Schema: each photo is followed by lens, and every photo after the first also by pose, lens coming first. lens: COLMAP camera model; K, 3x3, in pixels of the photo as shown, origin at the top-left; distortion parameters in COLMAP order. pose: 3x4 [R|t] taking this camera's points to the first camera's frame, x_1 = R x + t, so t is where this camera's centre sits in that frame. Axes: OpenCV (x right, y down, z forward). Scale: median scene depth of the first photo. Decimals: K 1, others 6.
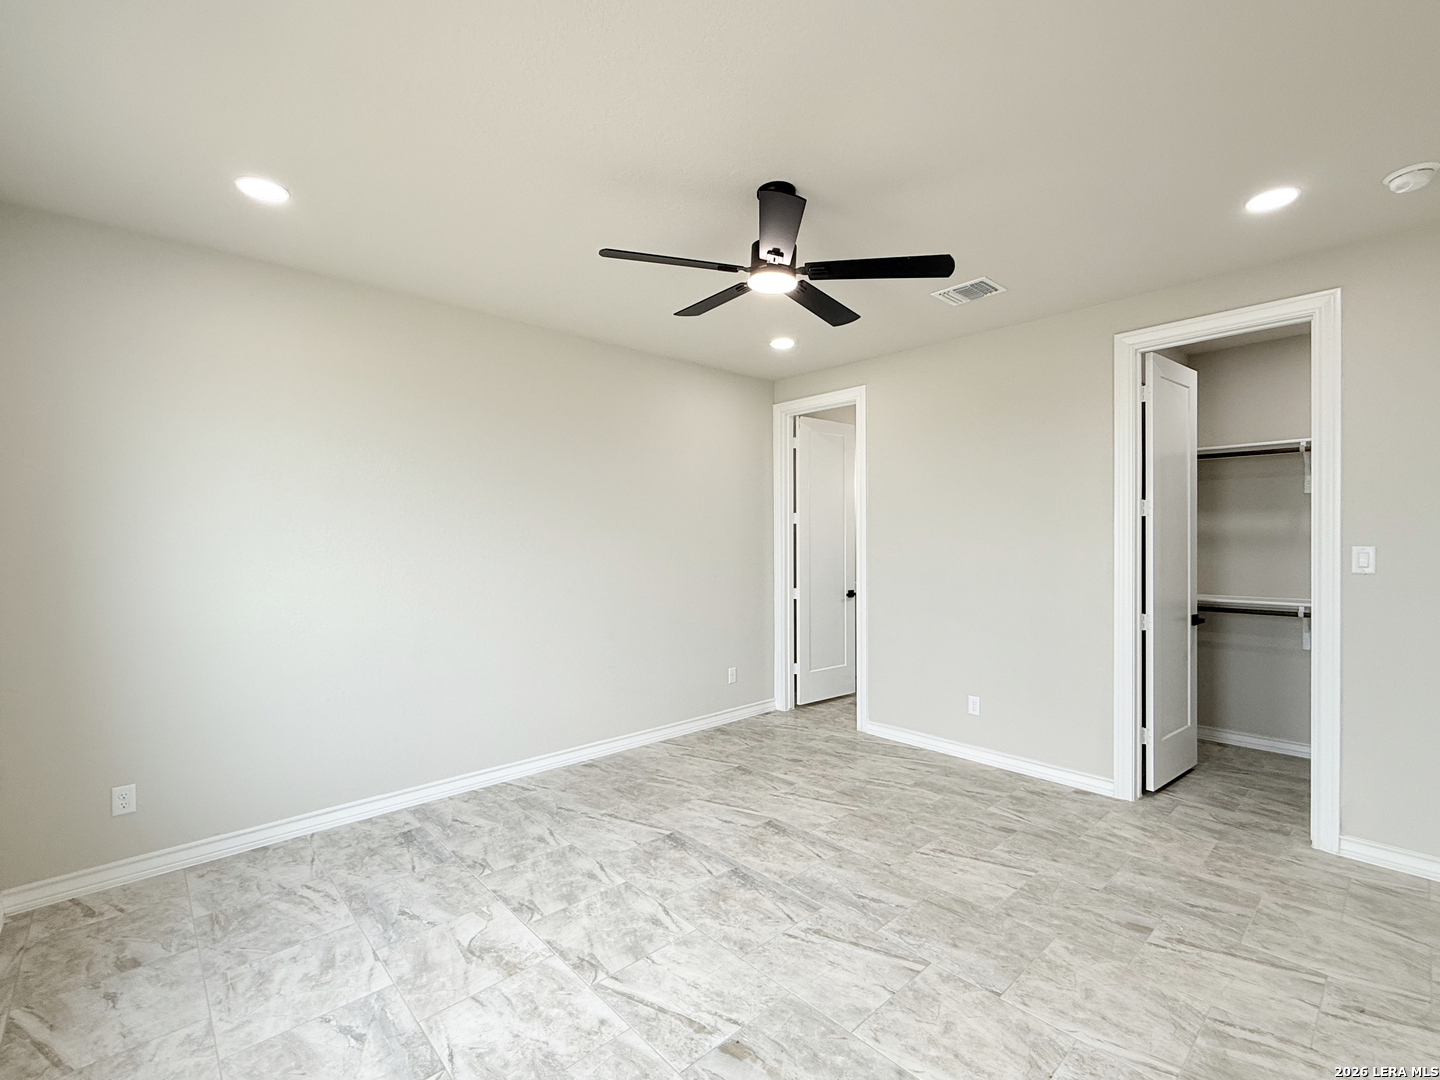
lens RADIAL K [[667.7, 0, 680.1], [0, 667.7, 524.0], [0, 0, 1]] dist [-0.006148, 0.002463]
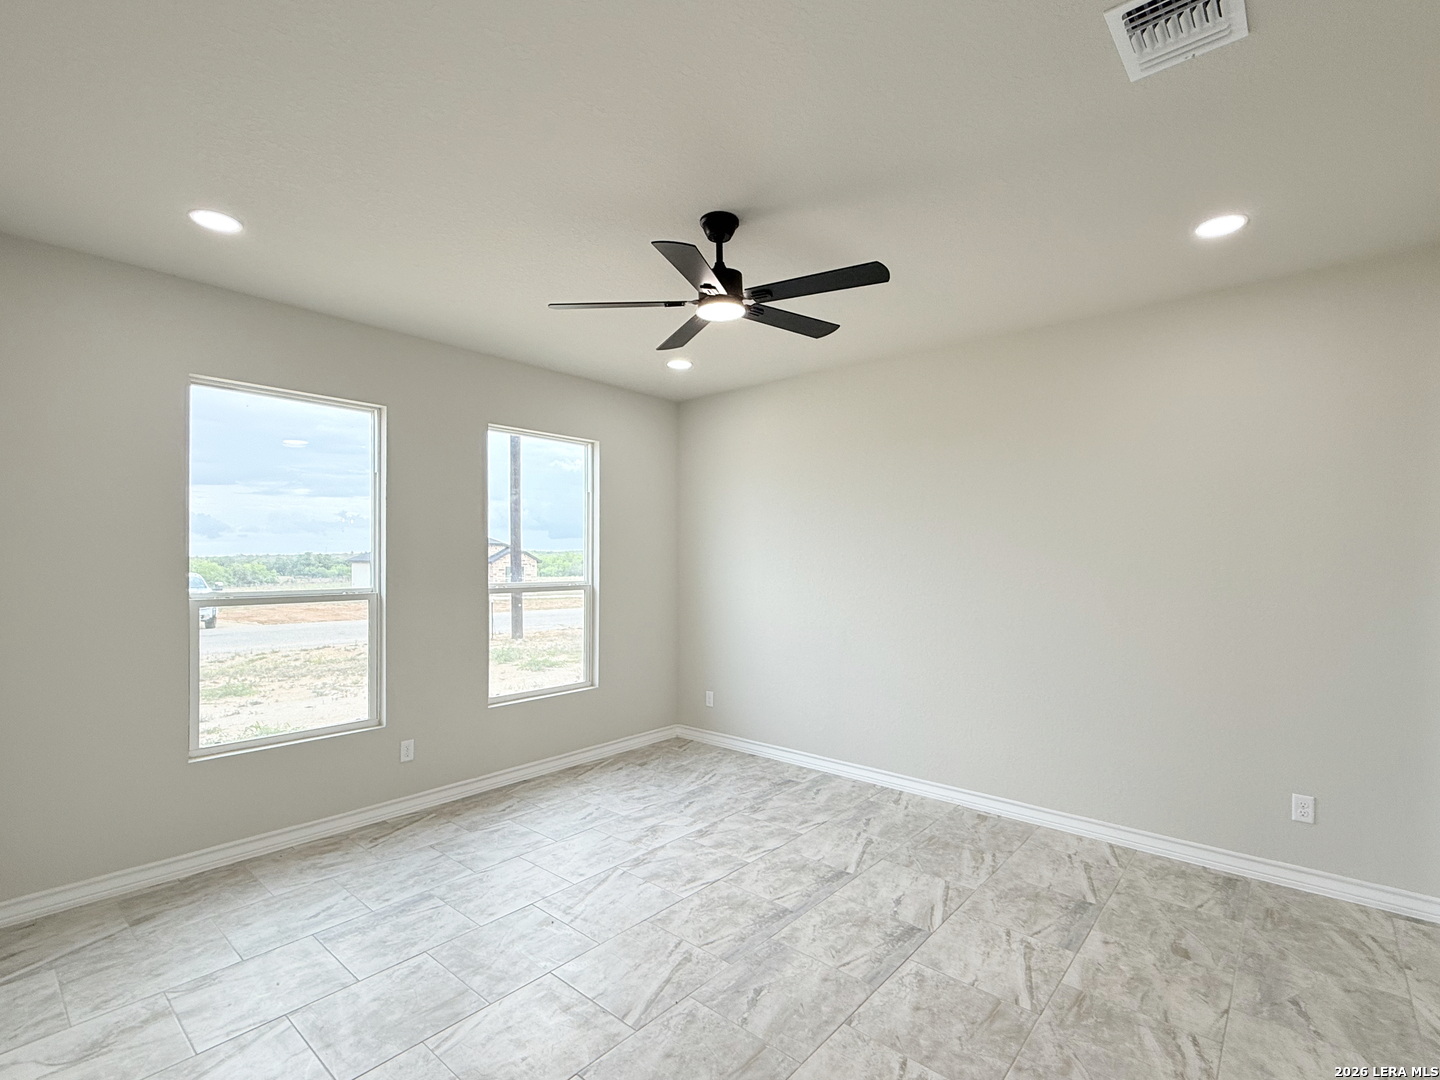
lens RADIAL K [[667.7, 0, 722.6], [0, 667.7, 551.6], [0, 0, 1]] dist [-0.006148, 0.002463]
pose [[0.136630, -0.004011, -0.990614, 0.870616], [0.010504, 0.999941, -0.002600, 0.008977], [0.990566, -0.010050, 0.136664, 0.675786]]
